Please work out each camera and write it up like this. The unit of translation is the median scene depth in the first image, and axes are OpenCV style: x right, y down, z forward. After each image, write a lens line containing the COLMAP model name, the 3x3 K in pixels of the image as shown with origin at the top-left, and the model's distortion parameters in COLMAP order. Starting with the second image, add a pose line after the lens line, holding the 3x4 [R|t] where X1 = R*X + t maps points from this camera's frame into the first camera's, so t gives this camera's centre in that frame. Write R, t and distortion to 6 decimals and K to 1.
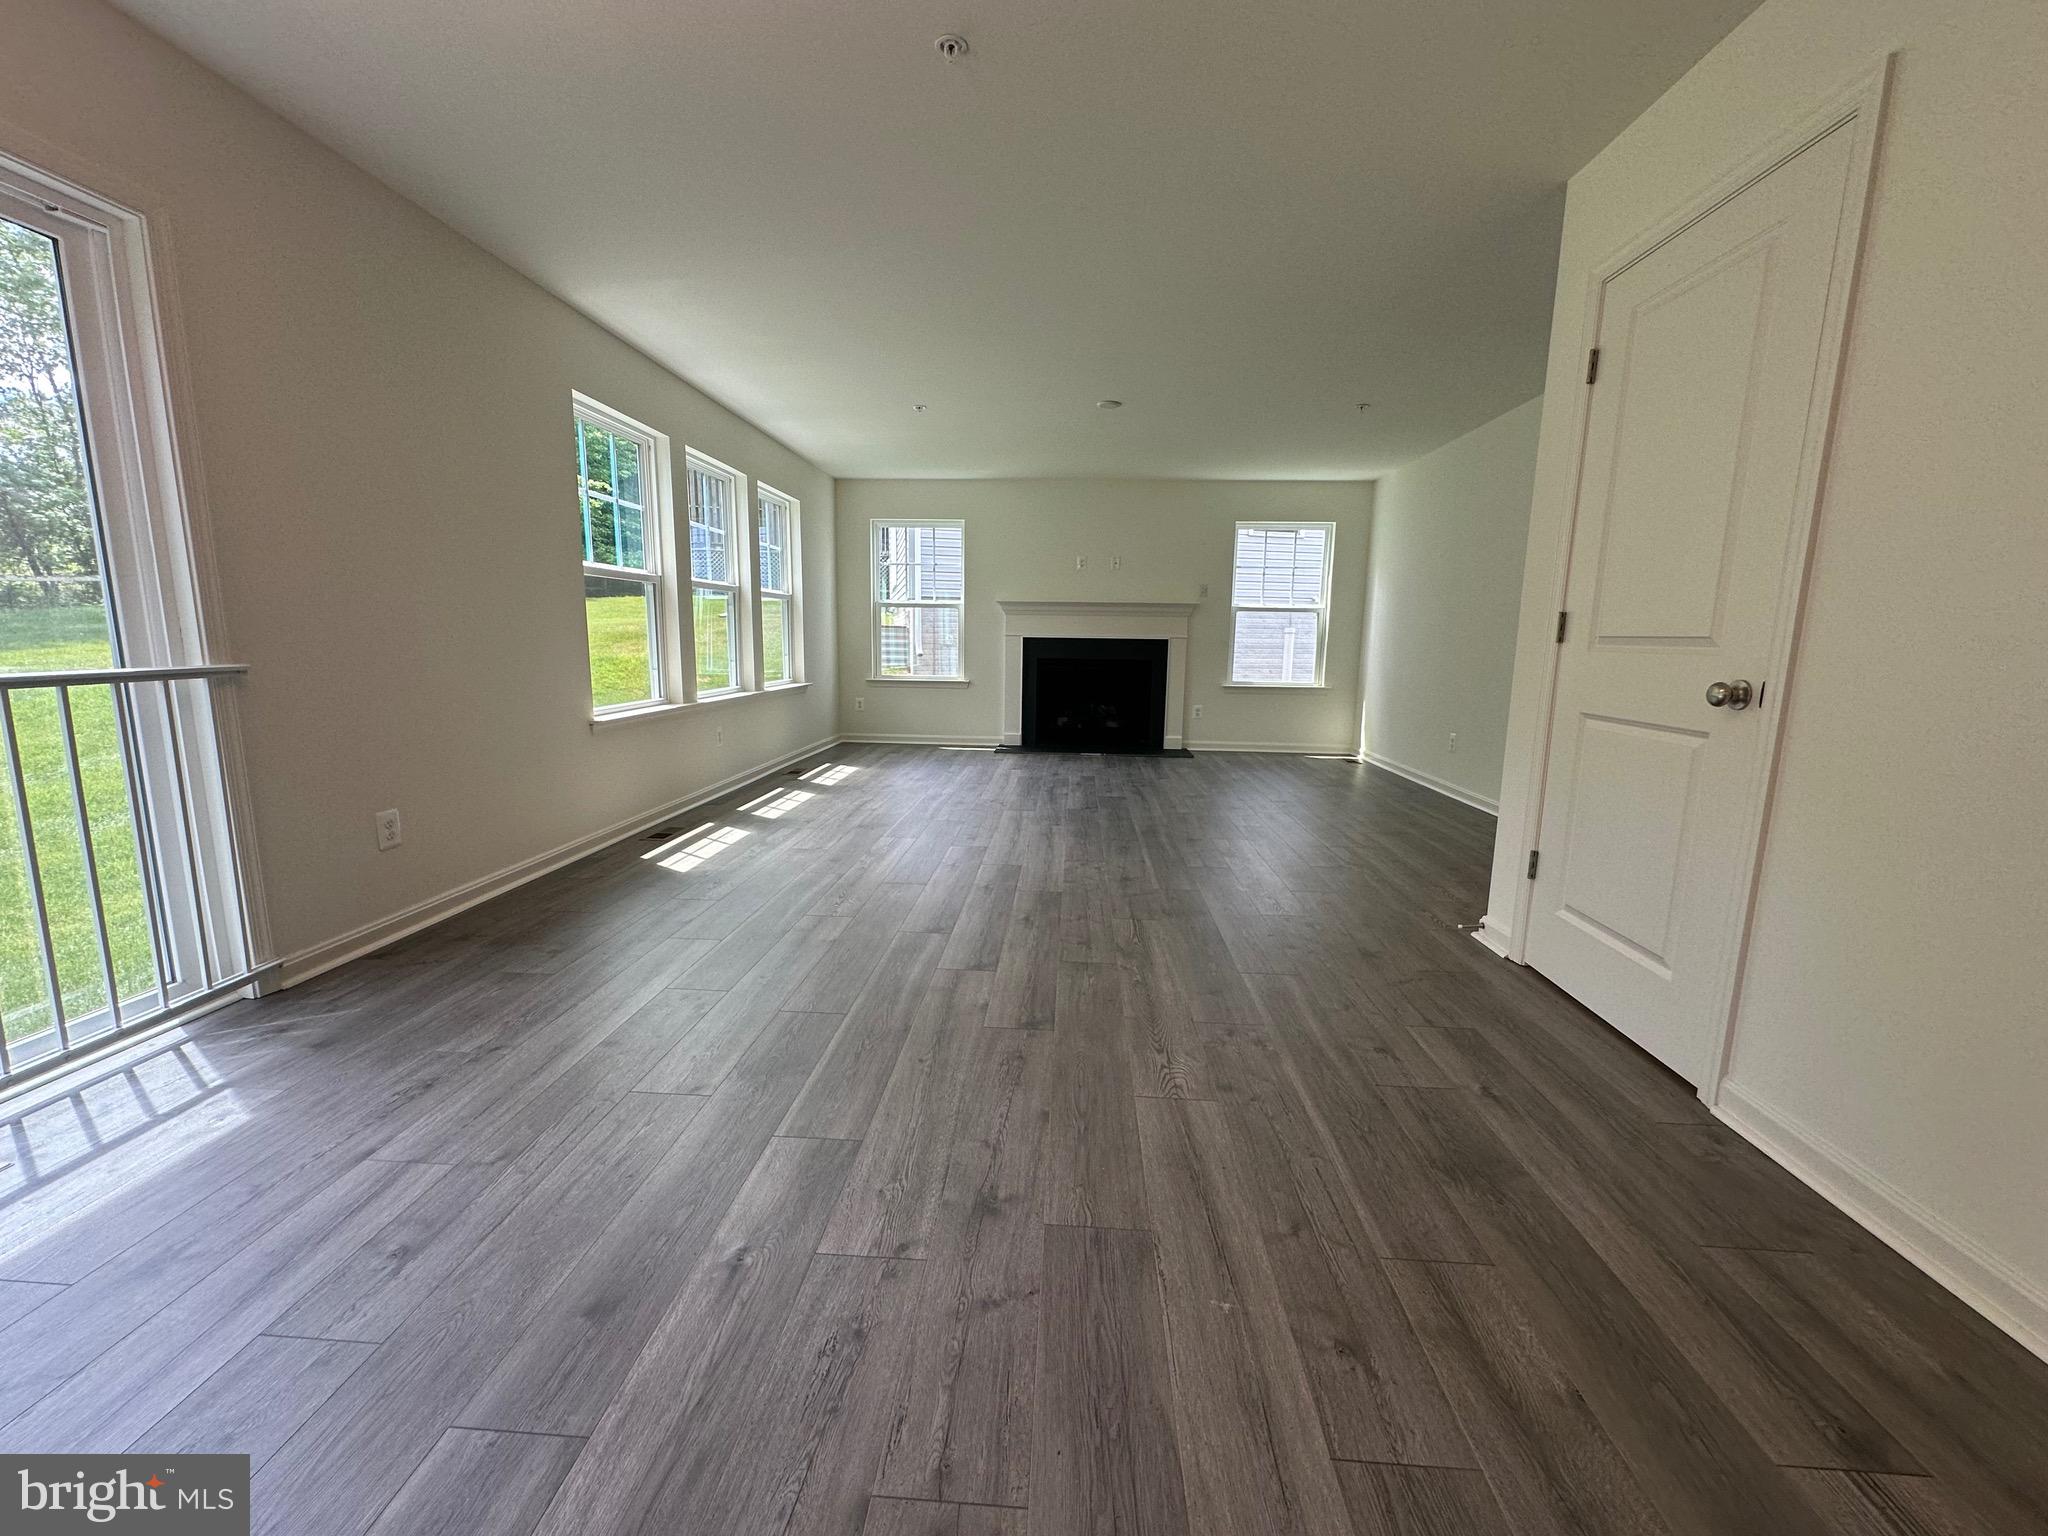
lens RADIAL K [[814.9, 0, 1024.0], [0, 814.9, 768.0], [0, 0, 1]] dist [-0.001635, 0.000017]
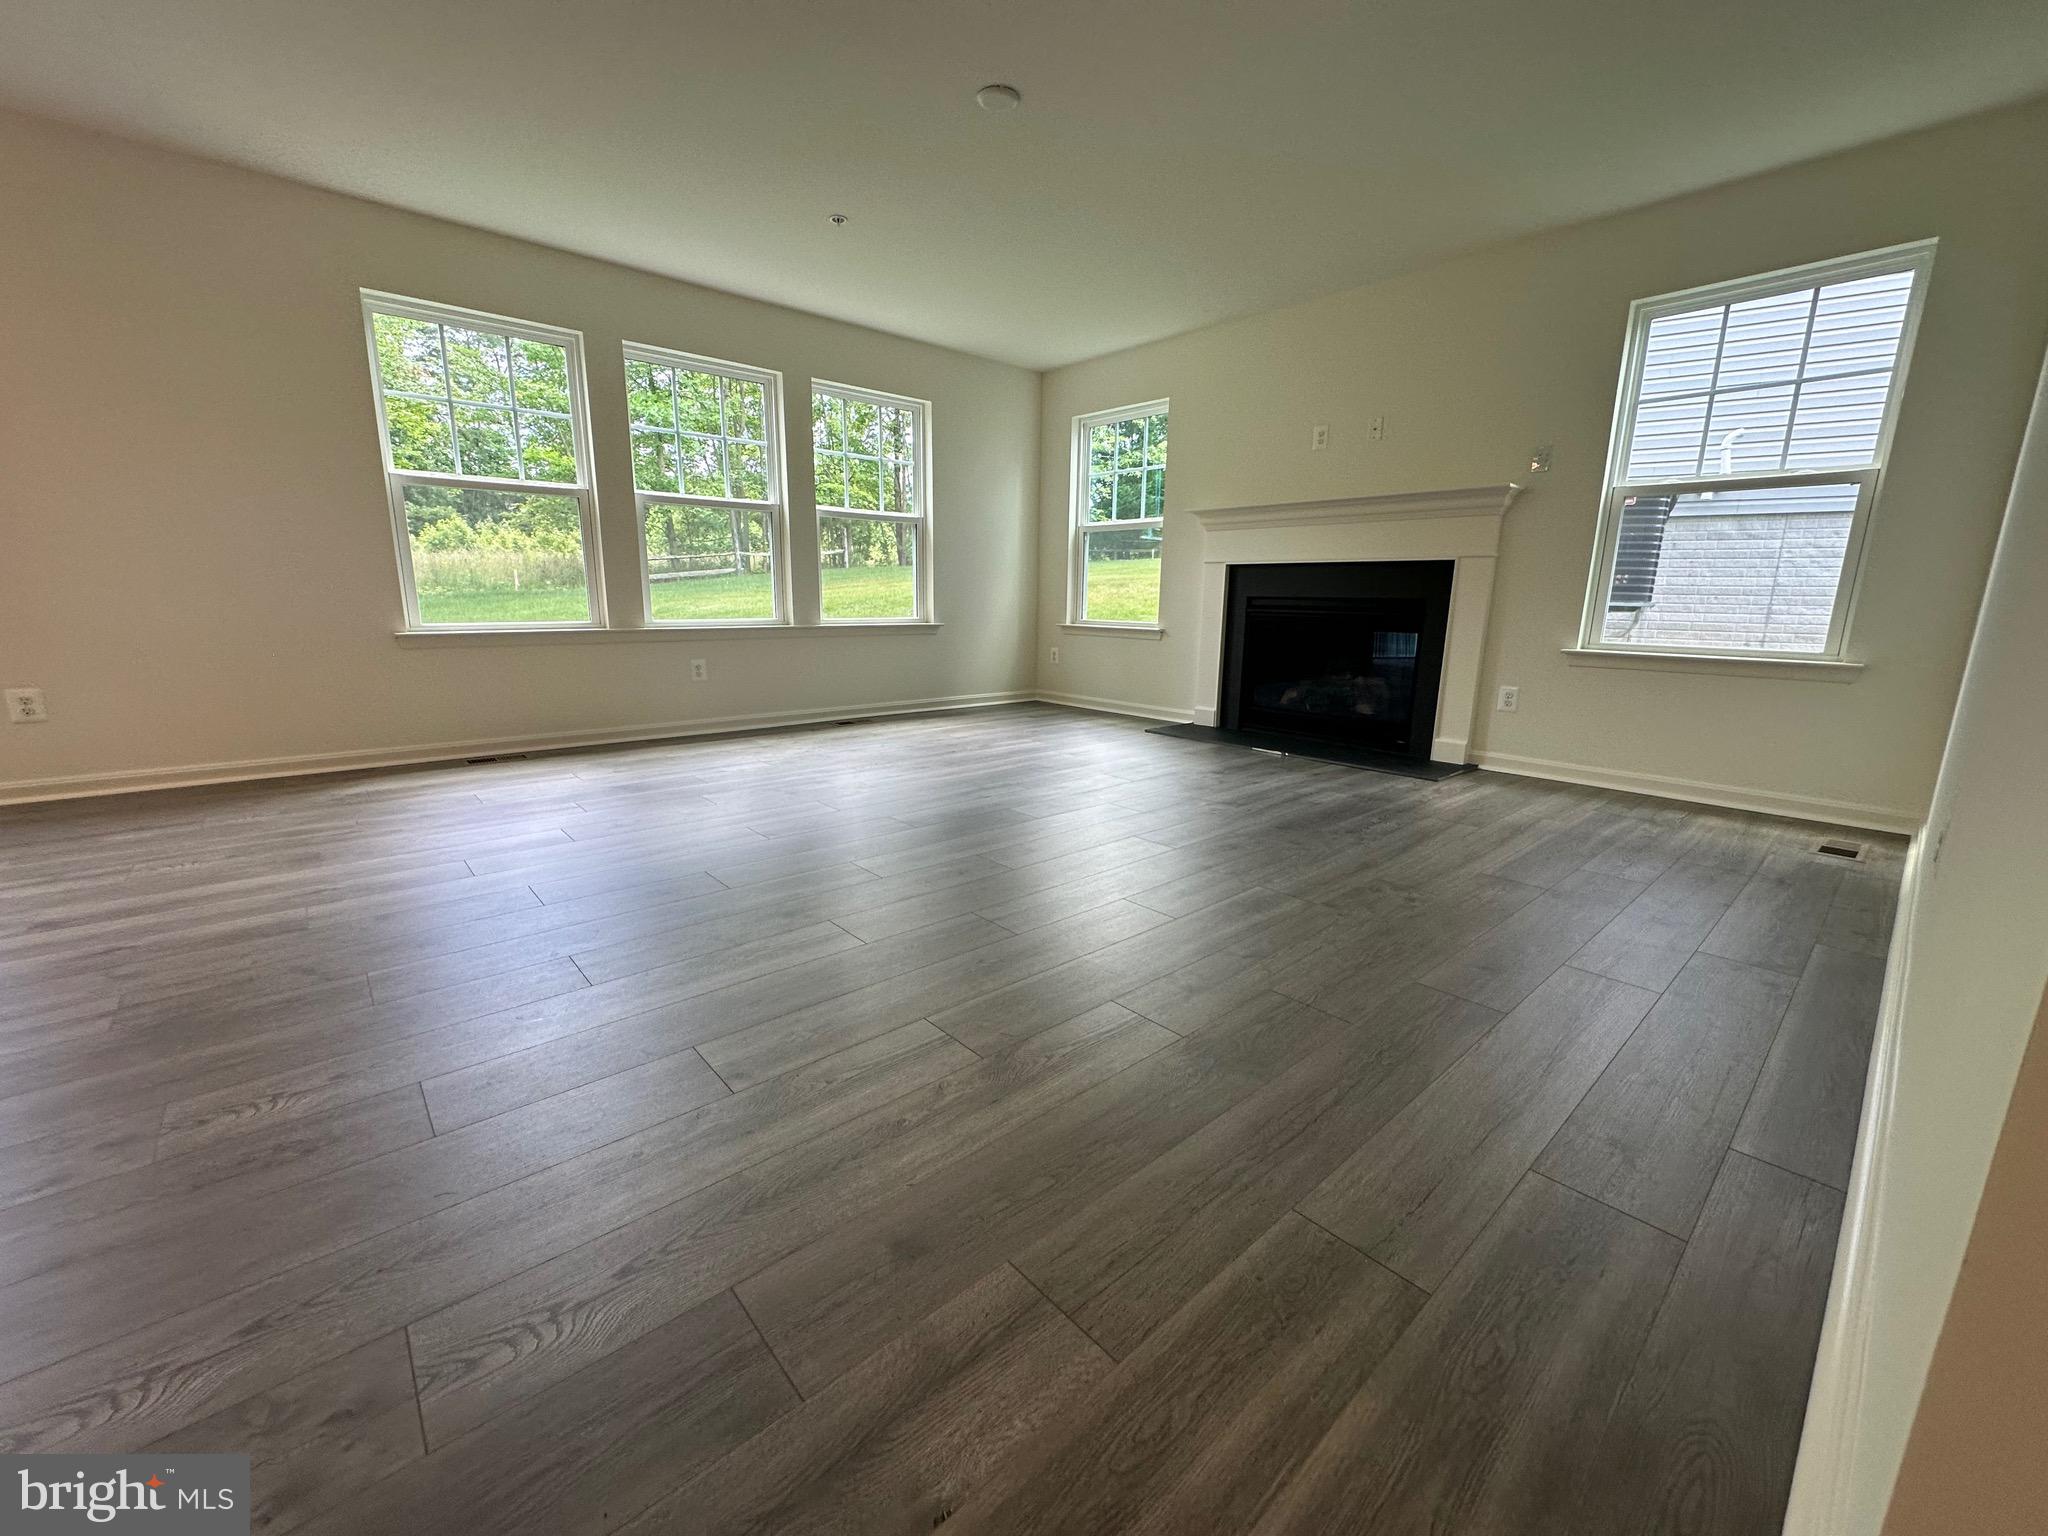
lens RADIAL K [[814.9, 0, 1024.0], [0, 814.9, 768.0], [0, 0, 1]] dist [-0.001635, 0.000017]
pose [[0.711482, 0.140910, -0.688431, 0.663843], [-0.114415, 0.989845, 0.084358, -0.061555], [0.693327, 0.018748, 0.720379, 0.755557]]
